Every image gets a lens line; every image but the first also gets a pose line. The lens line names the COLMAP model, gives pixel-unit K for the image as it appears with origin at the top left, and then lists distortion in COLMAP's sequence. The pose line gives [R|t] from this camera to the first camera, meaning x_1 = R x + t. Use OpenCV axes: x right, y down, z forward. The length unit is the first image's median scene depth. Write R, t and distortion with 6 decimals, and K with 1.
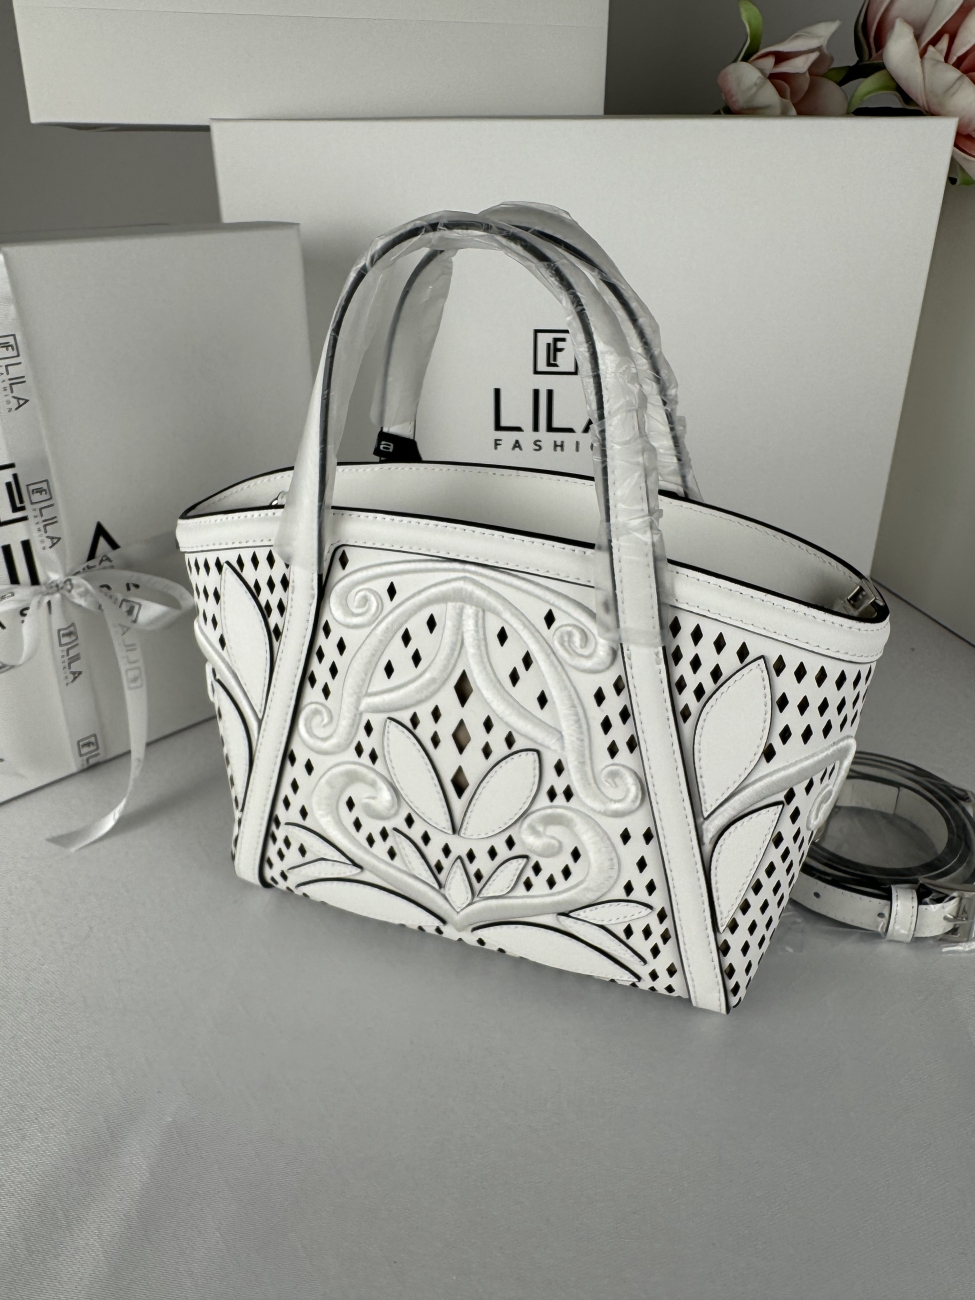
lens RADIAL K [[924.6, 0, 472.2], [0, 924.6, 578.9], [0, 0, 1]] dist [-0.002112, 0.010500]
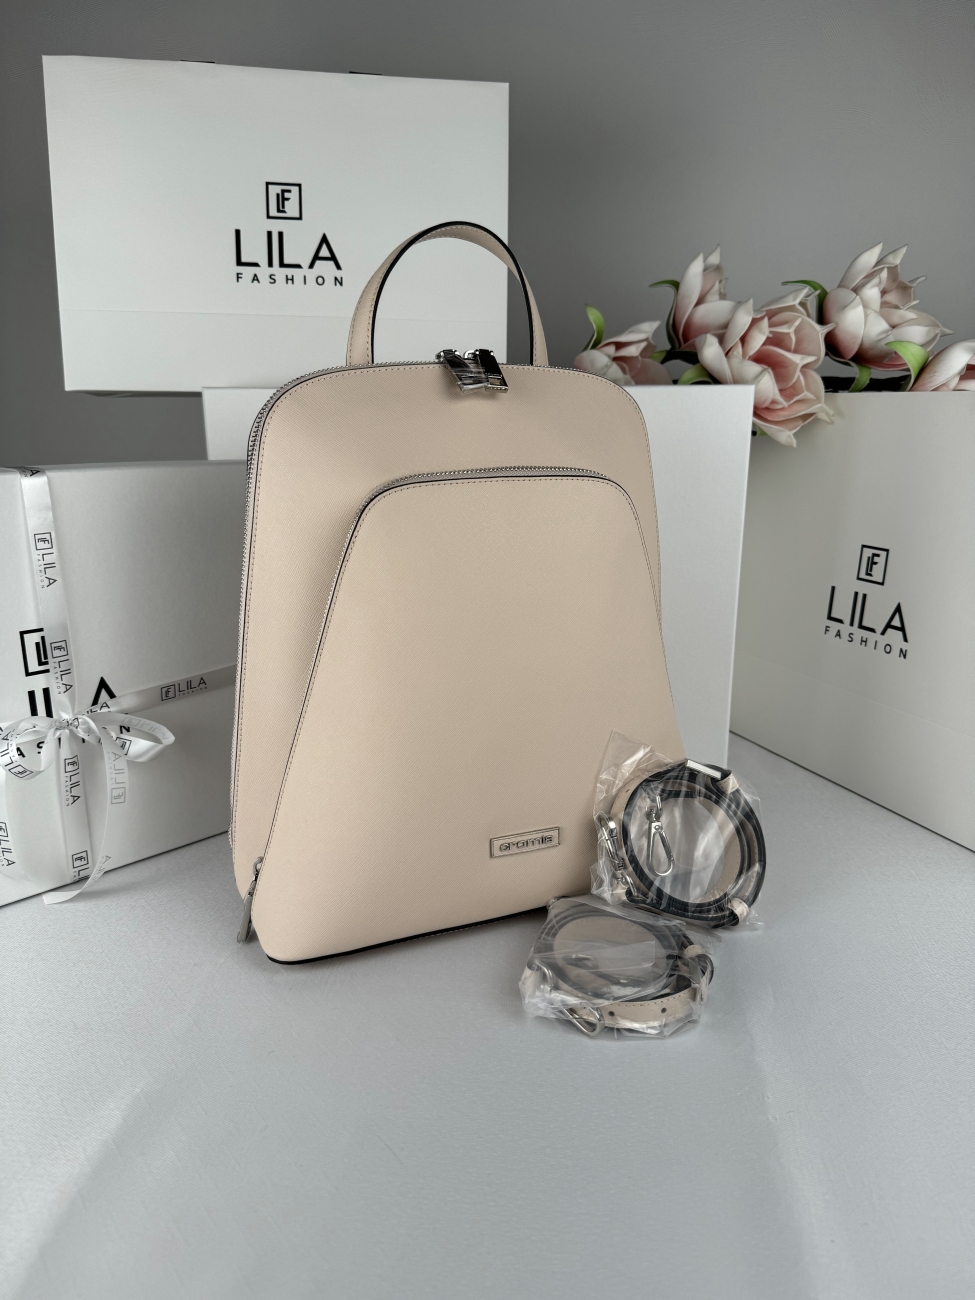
lens RADIAL K [[935.2, 0, 472.9], [0, 935.2, 656.1], [0, 0, 1]] dist [-0.023516, -0.006069]
pose [[0.999797, -0.004442, 0.019644, 0.089116], [0.007900, 0.983698, -0.179652, 0.147966], [-0.018526, 0.179771, 0.983534, -0.293954]]
